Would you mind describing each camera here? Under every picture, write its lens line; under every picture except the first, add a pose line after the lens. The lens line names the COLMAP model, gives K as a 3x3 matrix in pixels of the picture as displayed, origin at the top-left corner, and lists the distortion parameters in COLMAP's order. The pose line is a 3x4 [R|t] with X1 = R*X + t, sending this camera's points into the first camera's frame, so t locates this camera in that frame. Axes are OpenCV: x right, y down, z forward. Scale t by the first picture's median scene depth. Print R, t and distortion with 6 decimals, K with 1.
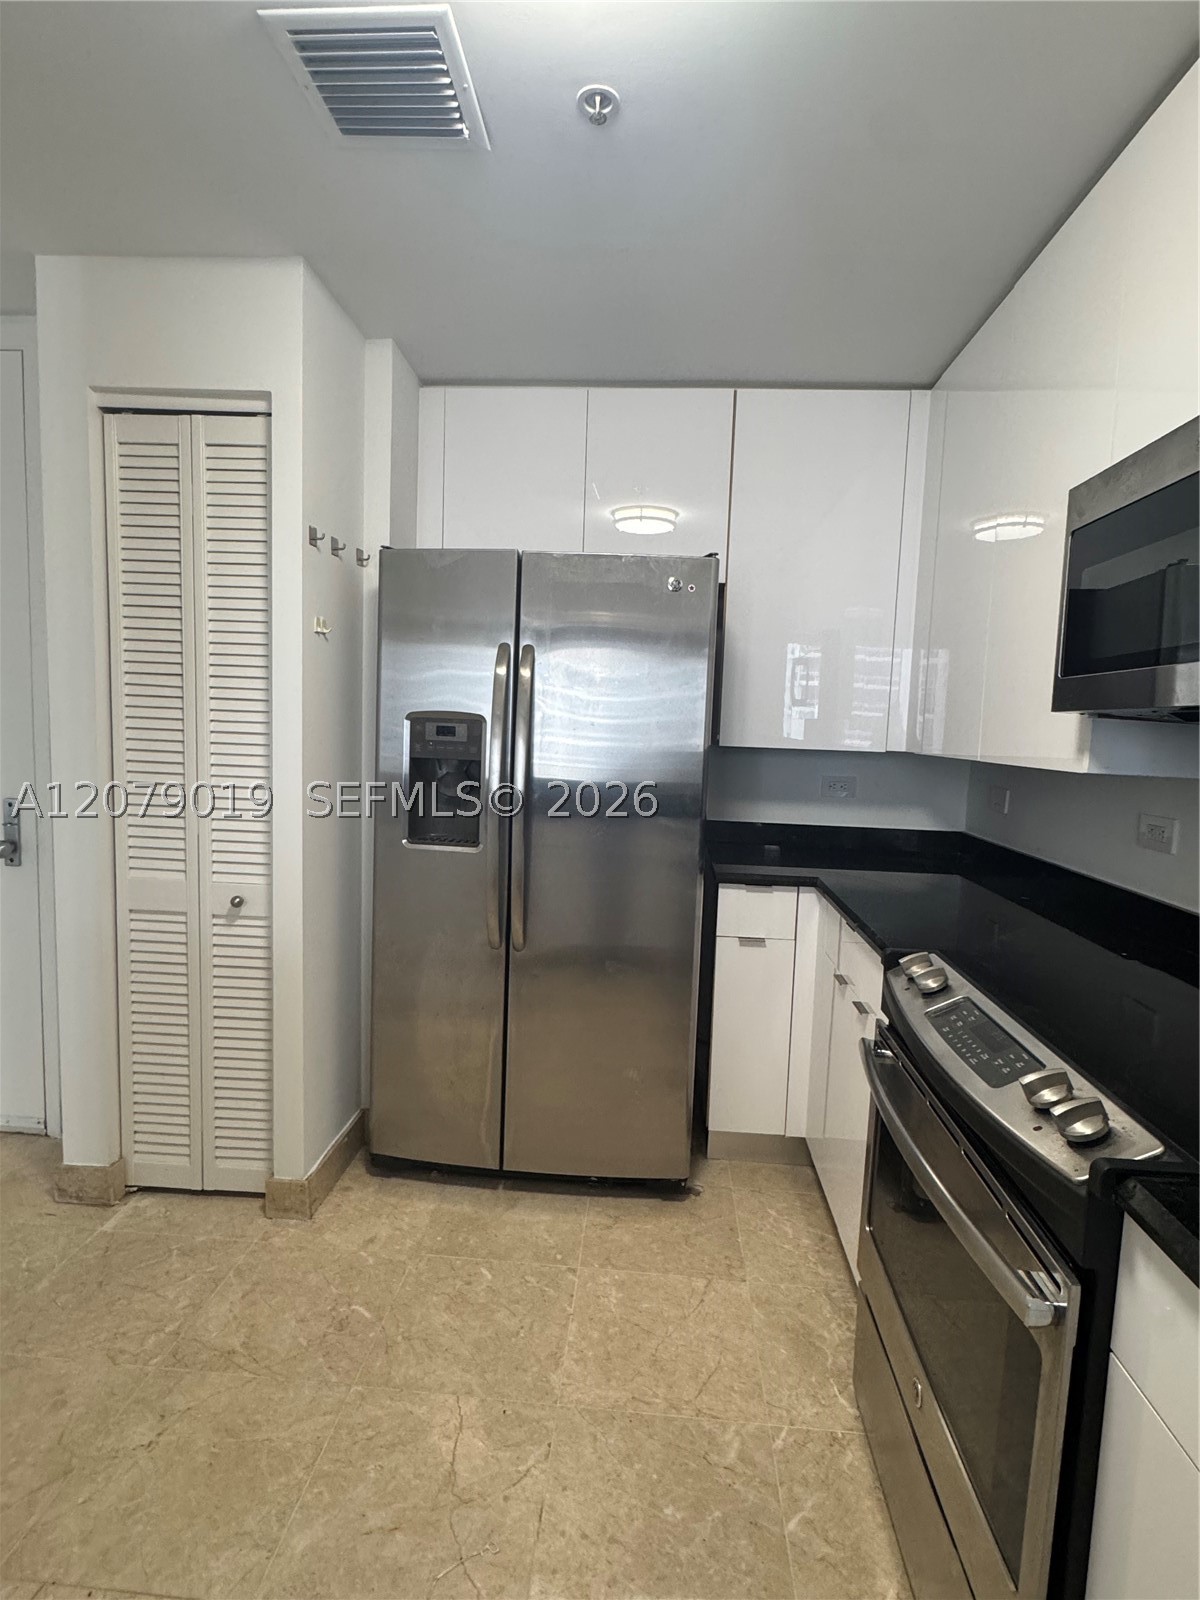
lens RADIAL K [[813.6, 0, 595.6], [0, 813.6, 799.4], [0, 0, 1]] dist [-0.000506, -0.001936]
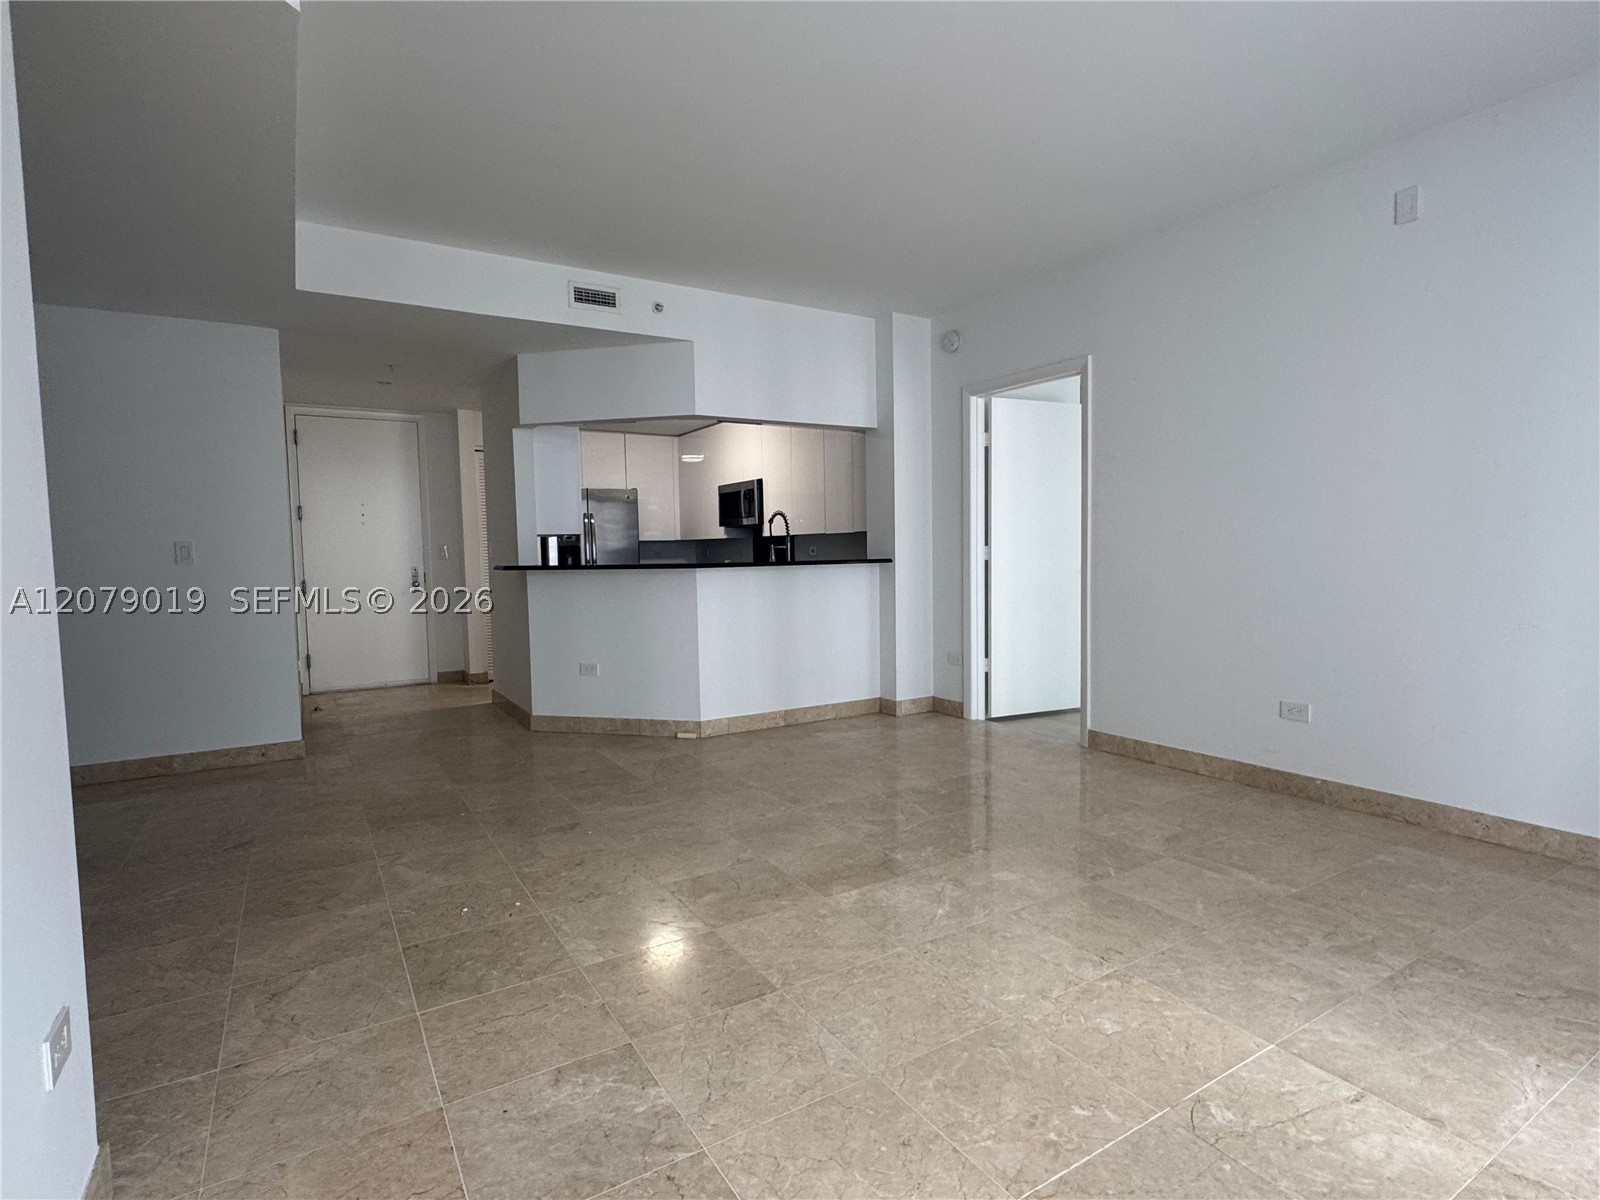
lens RADIAL K [[813.6, 0, 797.5], [0, 813.6, 607.9], [0, 0, 1]] dist [-0.000506, -0.001936]
pose [[0.809195, -0.091095, 0.580435, -1.479081], [0.100828, 0.994782, 0.015557, 0.265700], [-0.578824, 0.045936, 0.814158, -2.465488]]
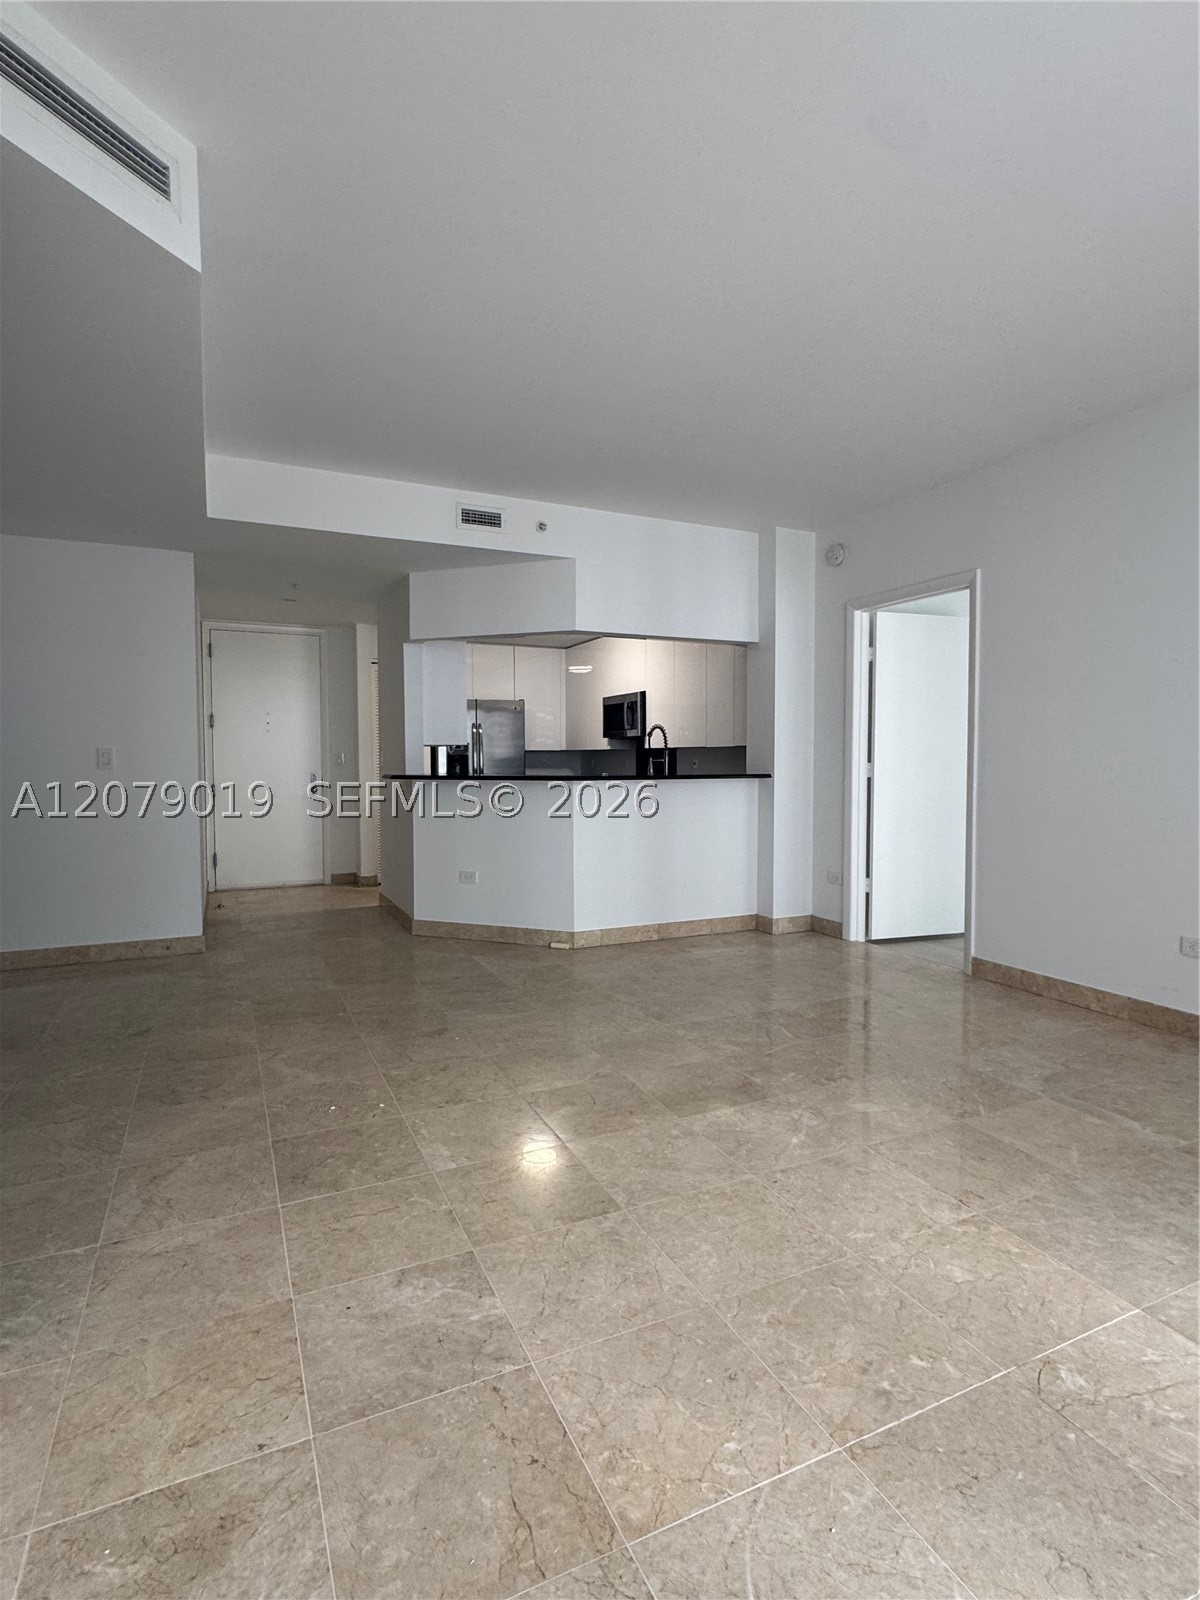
lens RADIAL K [[813.6, 0, 595.6], [0, 813.6, 799.4], [0, 0, 1]] dist [-0.000506, -0.001936]
pose [[0.870789, -0.061668, 0.487774, -1.455670], [0.079455, 0.996713, -0.015833, 0.258053], [-0.485195, 0.052543, 0.872826, -2.493236]]
